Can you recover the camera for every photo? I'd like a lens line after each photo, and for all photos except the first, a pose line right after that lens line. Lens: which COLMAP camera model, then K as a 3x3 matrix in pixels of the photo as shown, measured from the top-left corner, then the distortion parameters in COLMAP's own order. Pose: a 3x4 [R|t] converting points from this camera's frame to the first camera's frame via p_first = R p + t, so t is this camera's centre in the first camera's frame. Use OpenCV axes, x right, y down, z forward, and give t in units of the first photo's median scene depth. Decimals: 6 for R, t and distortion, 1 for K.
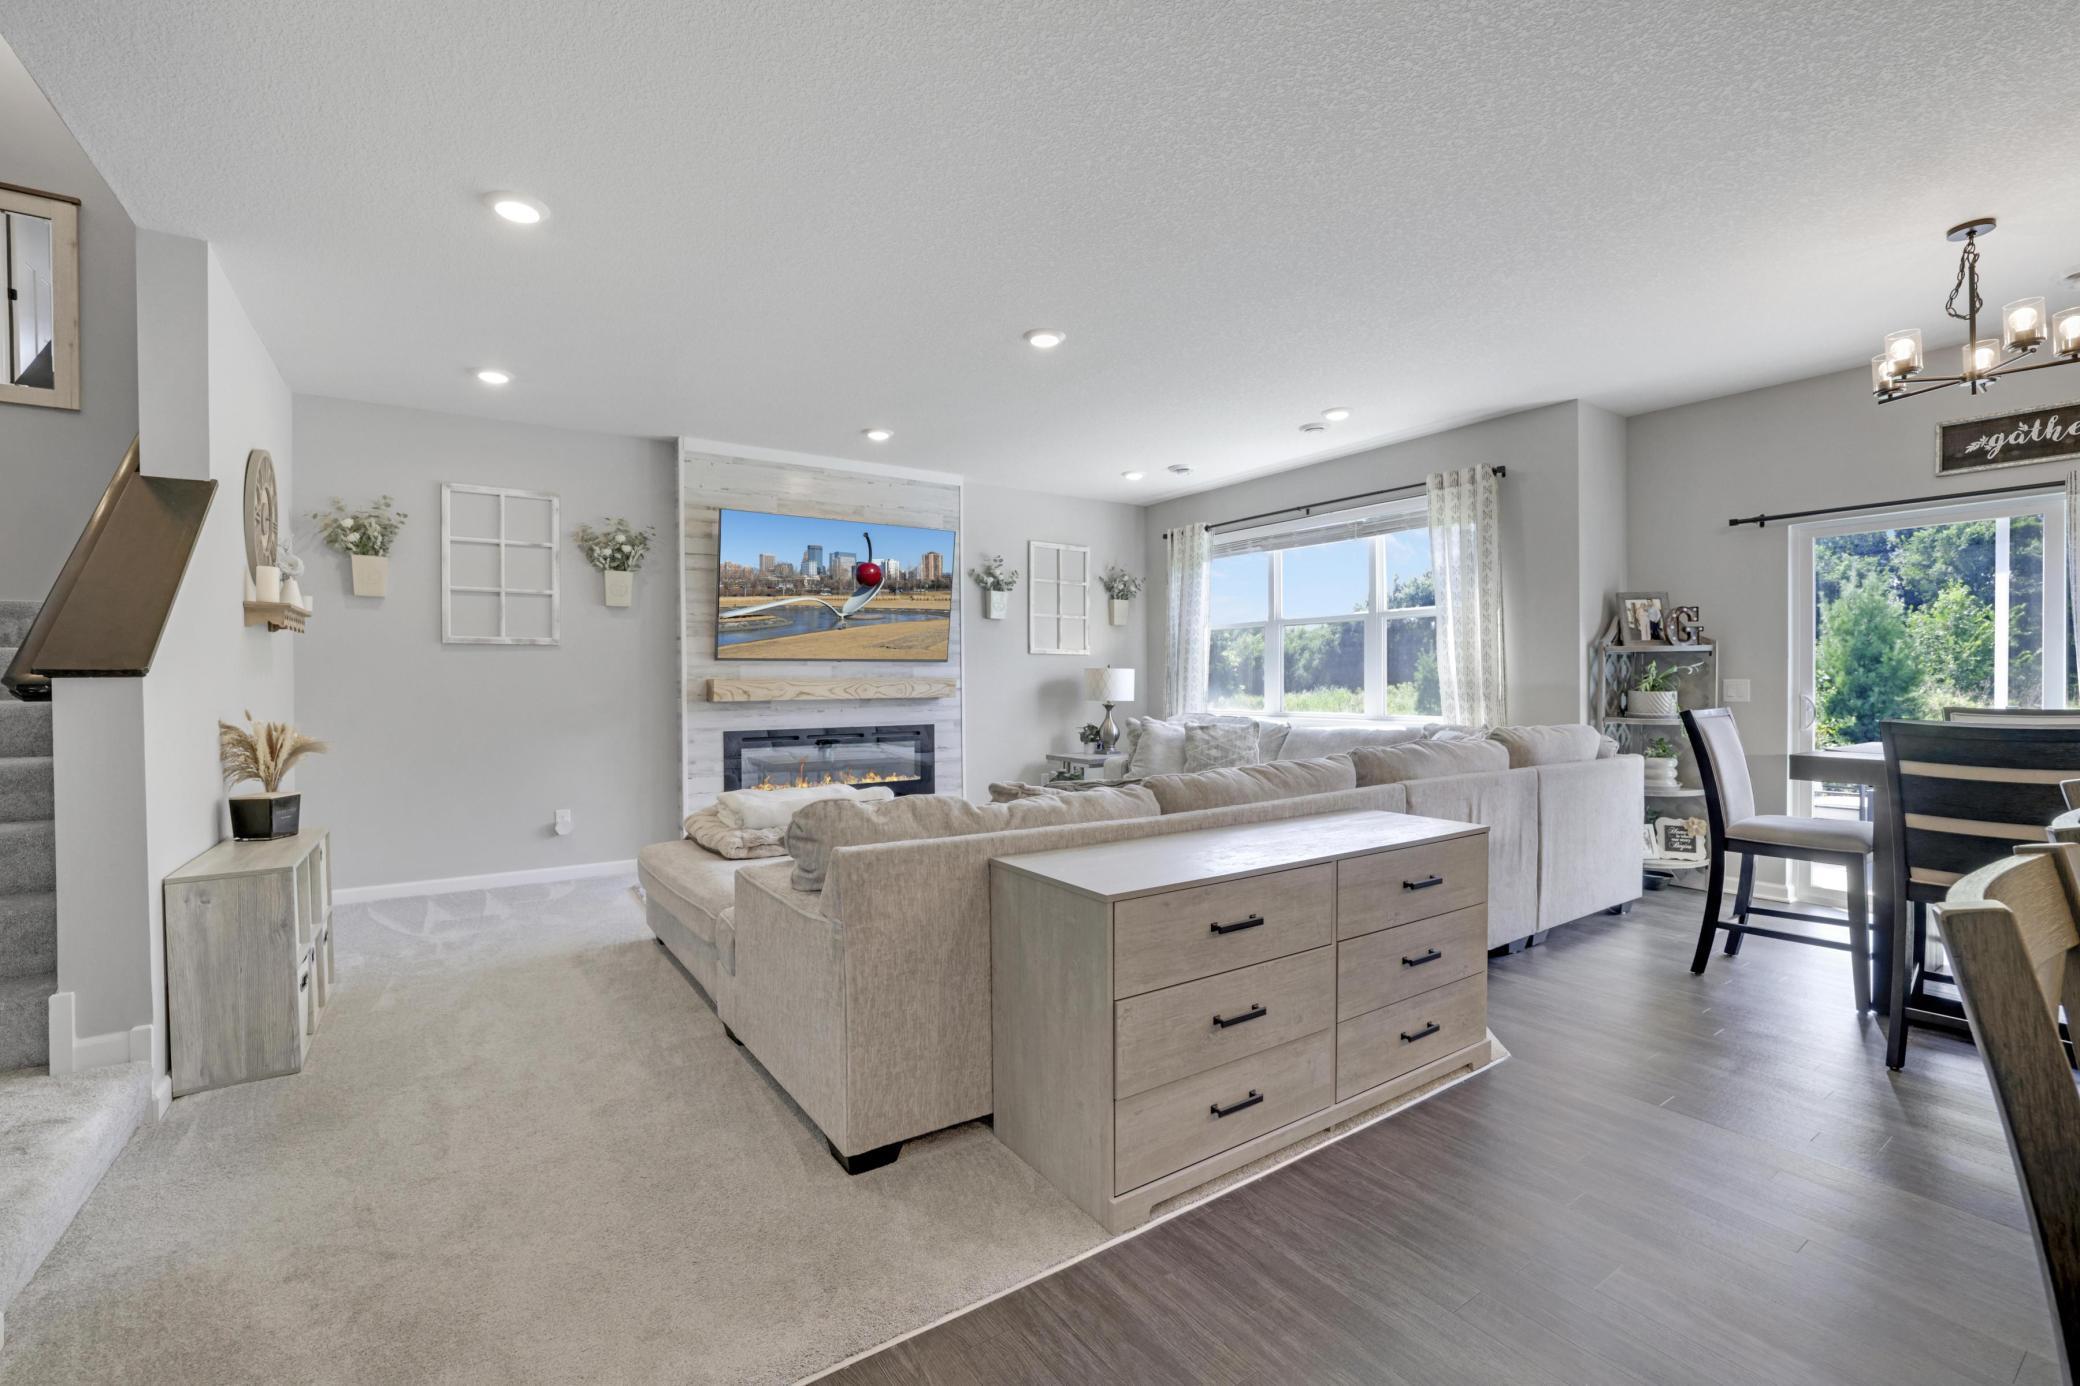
lens RADIAL K [[883.0, 0, 1036.2], [0, 883.0, 692.9], [0, 0, 1]] dist [-0.044233, 0.015121]
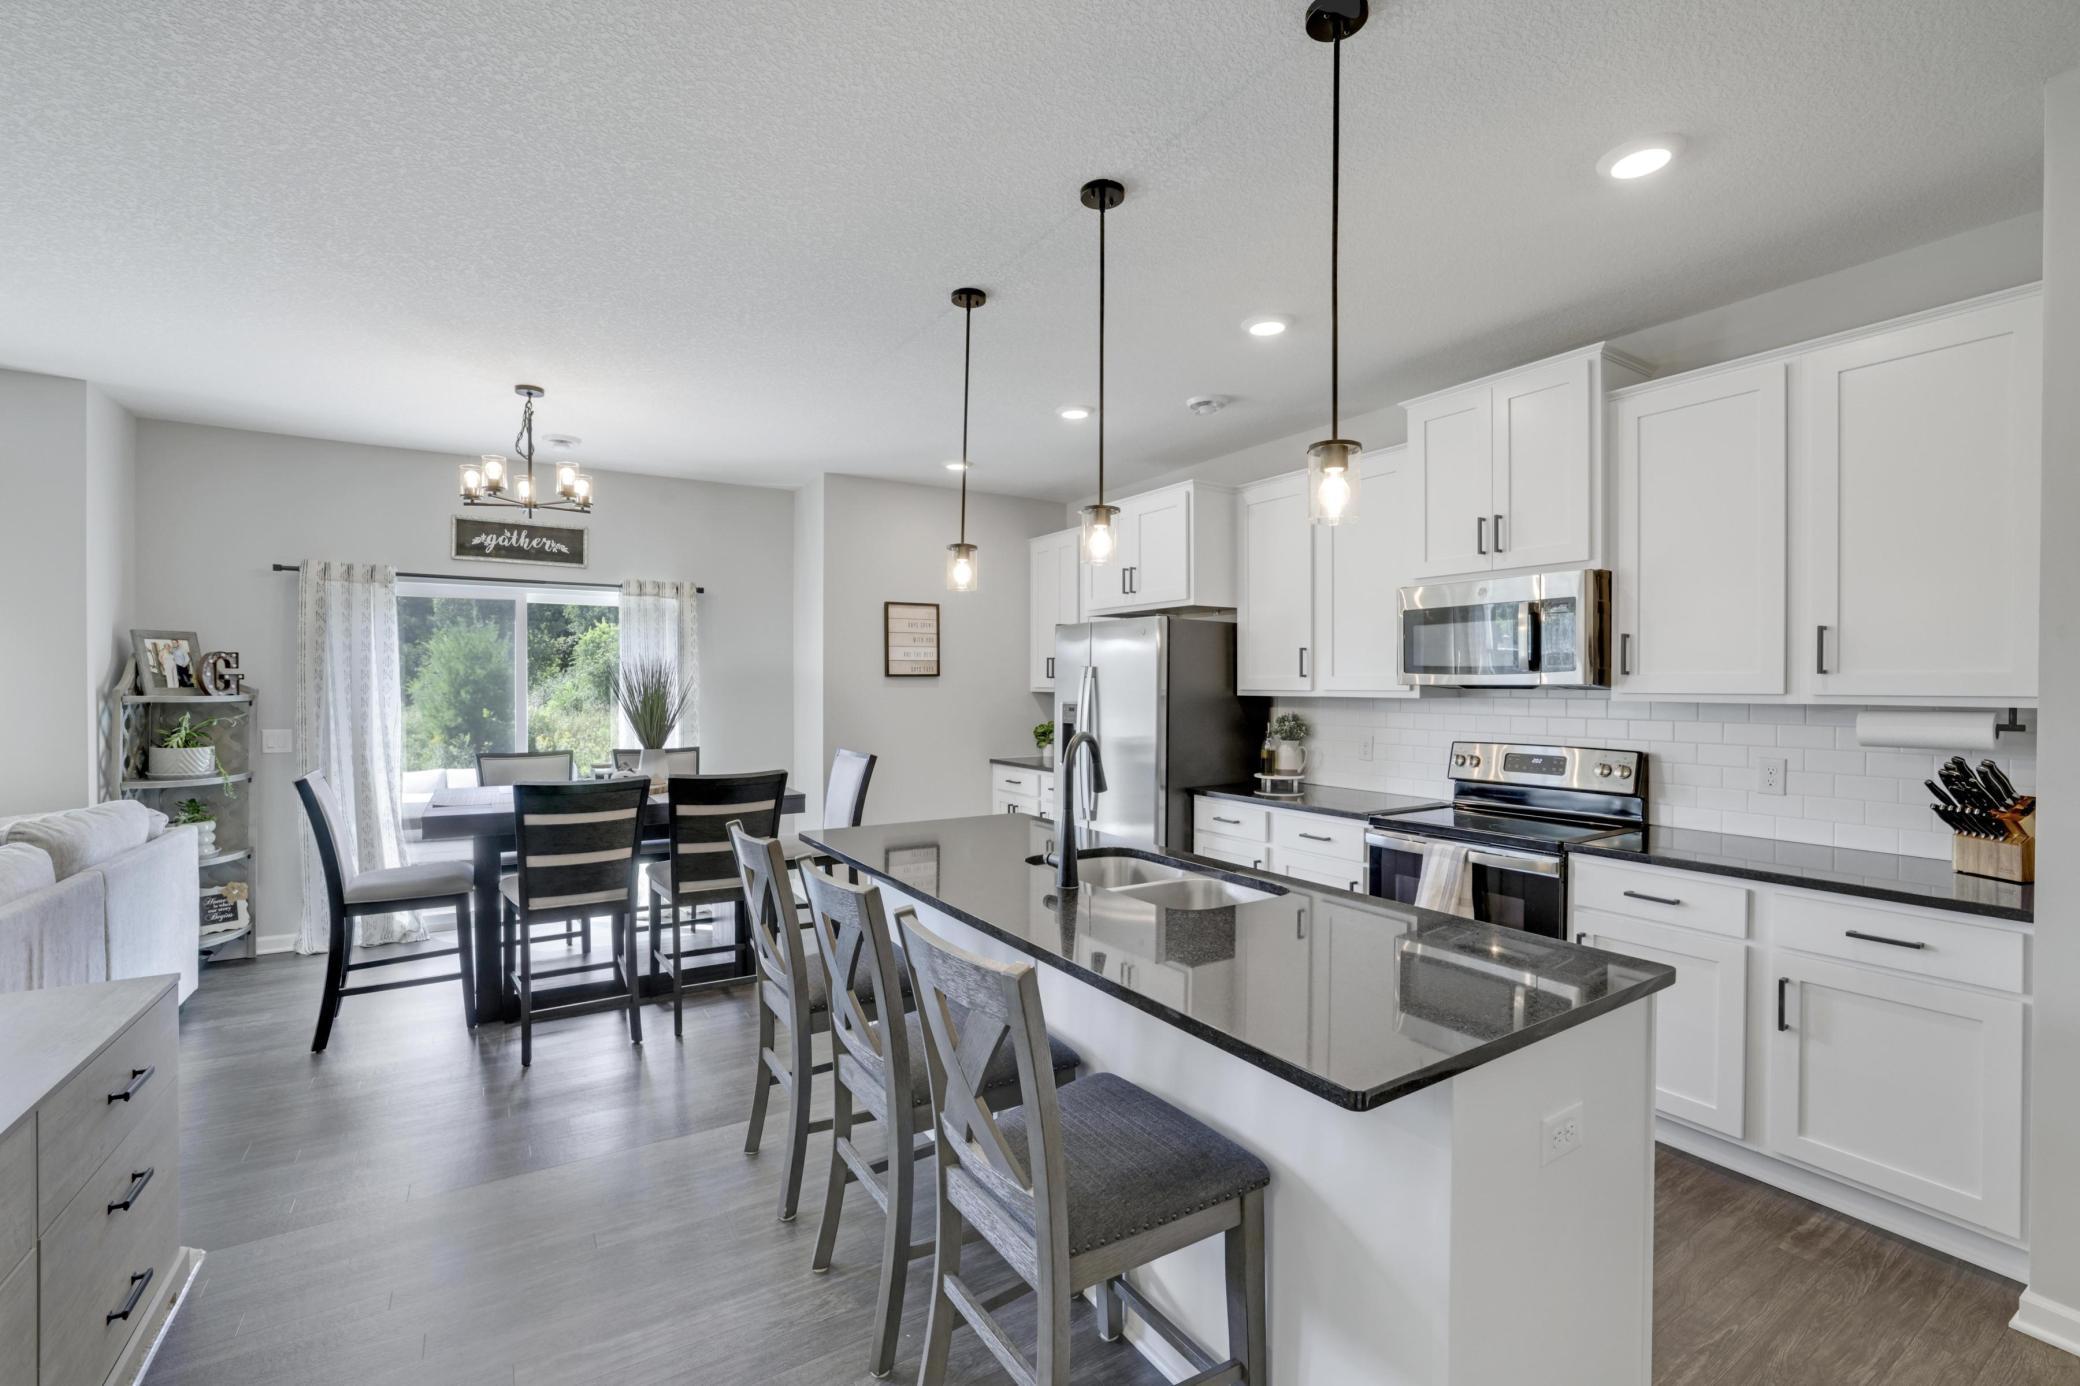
lens RADIAL K [[883.0, 0, 1036.2], [0, 883.0, 692.9], [0, 0, 1]] dist [-0.044233, 0.015121]
pose [[0.031314, -0.003665, 0.999503, -0.146076], [0.010777, 0.999936, 0.003328, -0.060901], [-0.999452, 0.010667, 0.031351, 0.146770]]
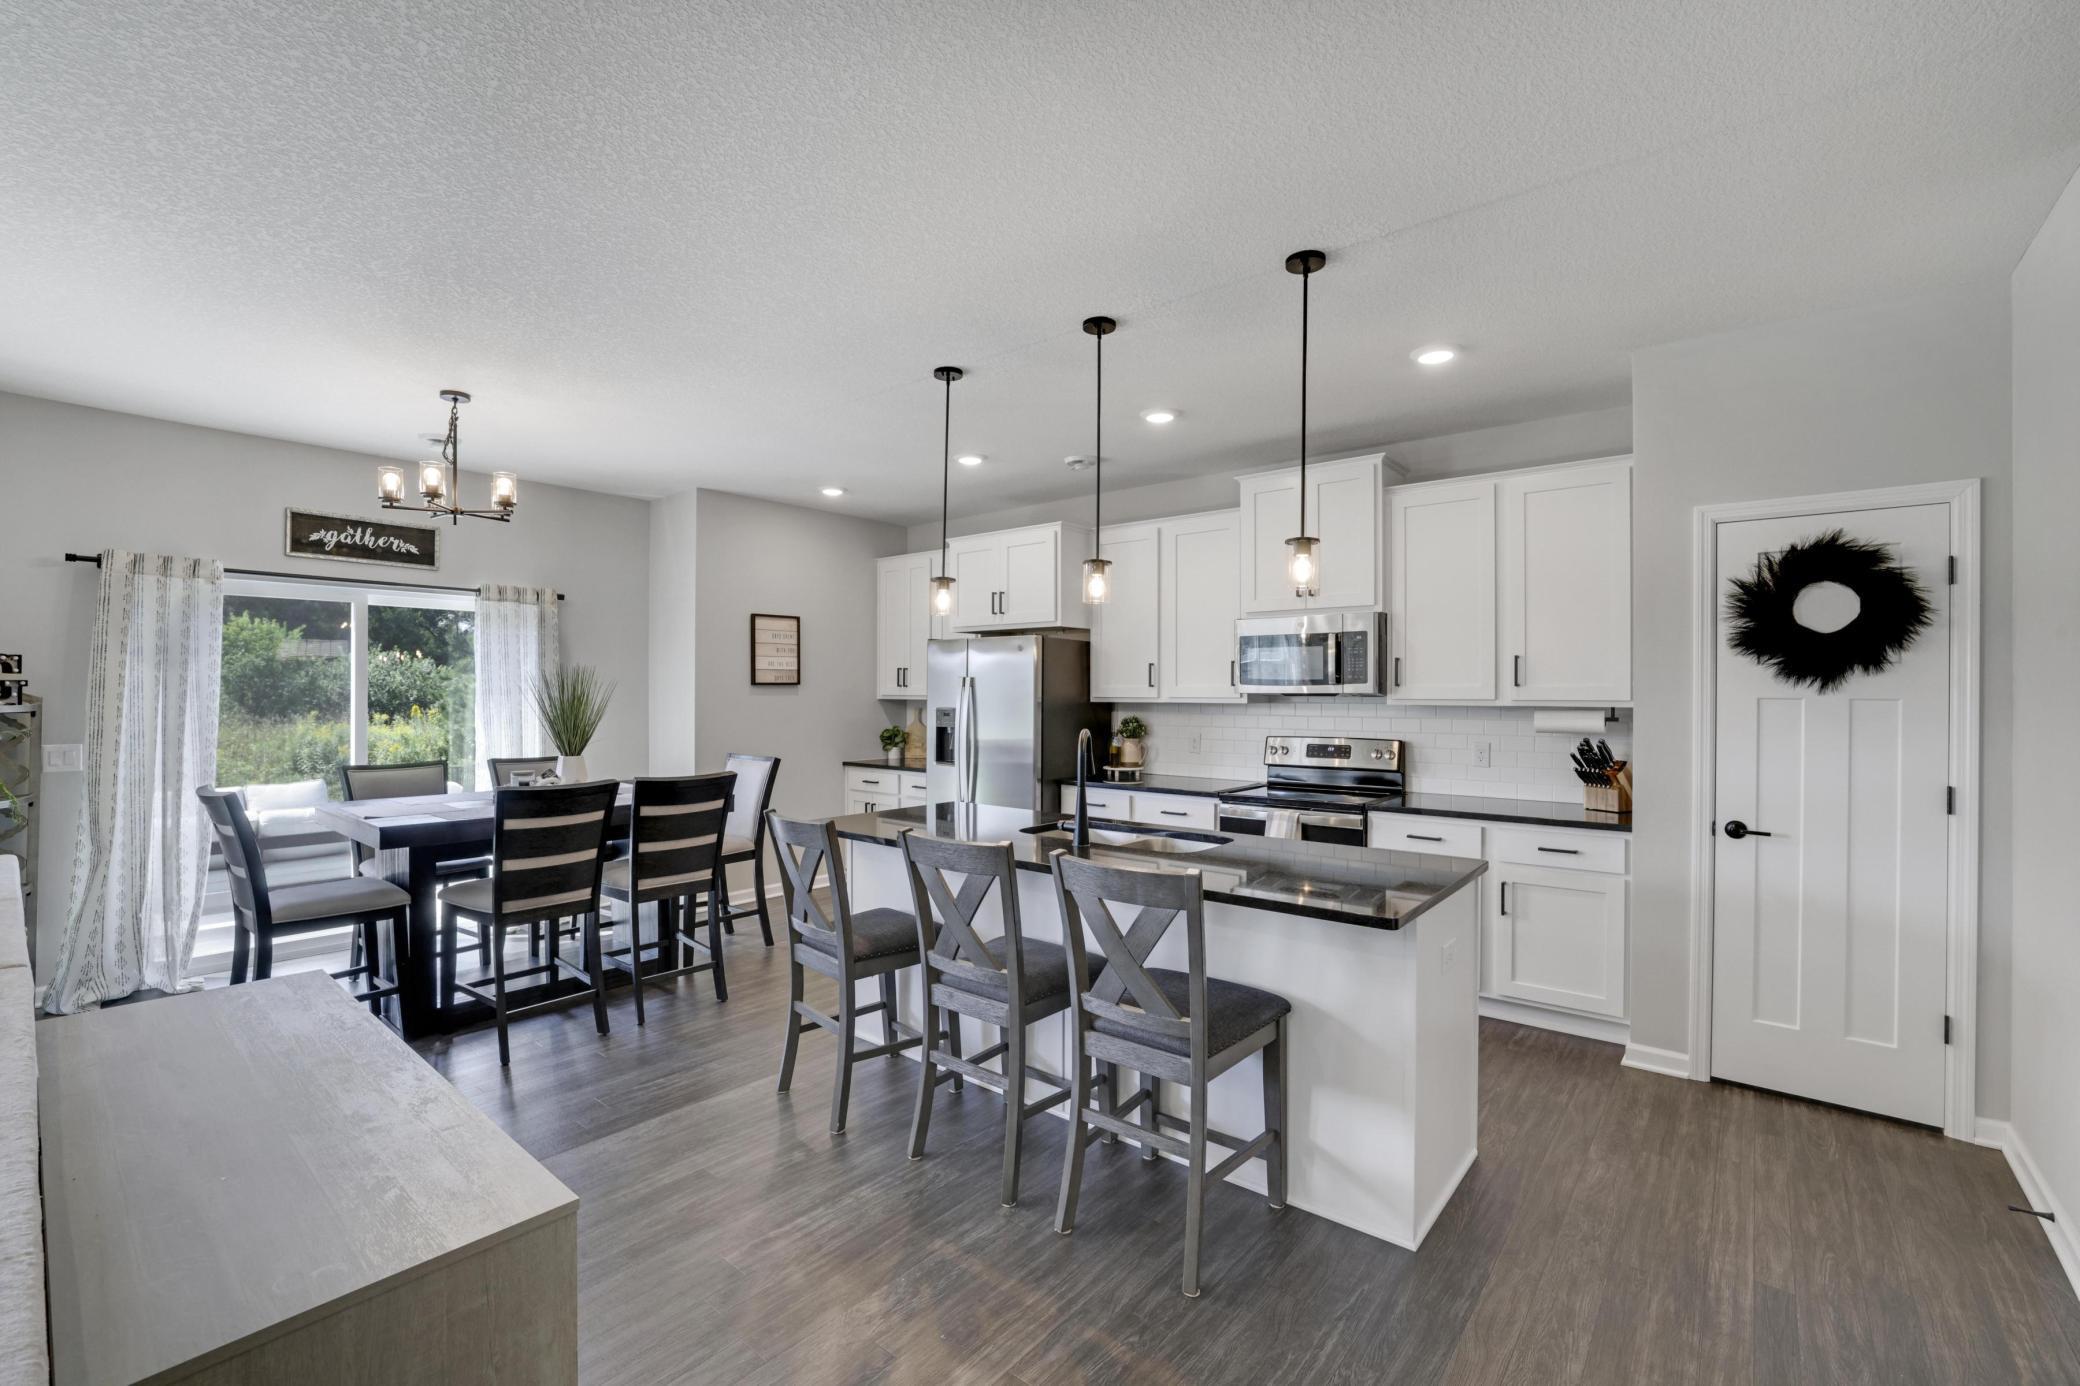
lens RADIAL K [[883.0, 0, 1036.2], [0, 883.0, 692.9], [0, 0, 1]] dist [-0.044233, 0.015121]
pose [[-0.285497, 0.004417, 0.958370, -0.295591], [0.011543, 0.999933, -0.001170, -0.064275], [-0.958310, 0.010728, -0.285528, 0.402244]]
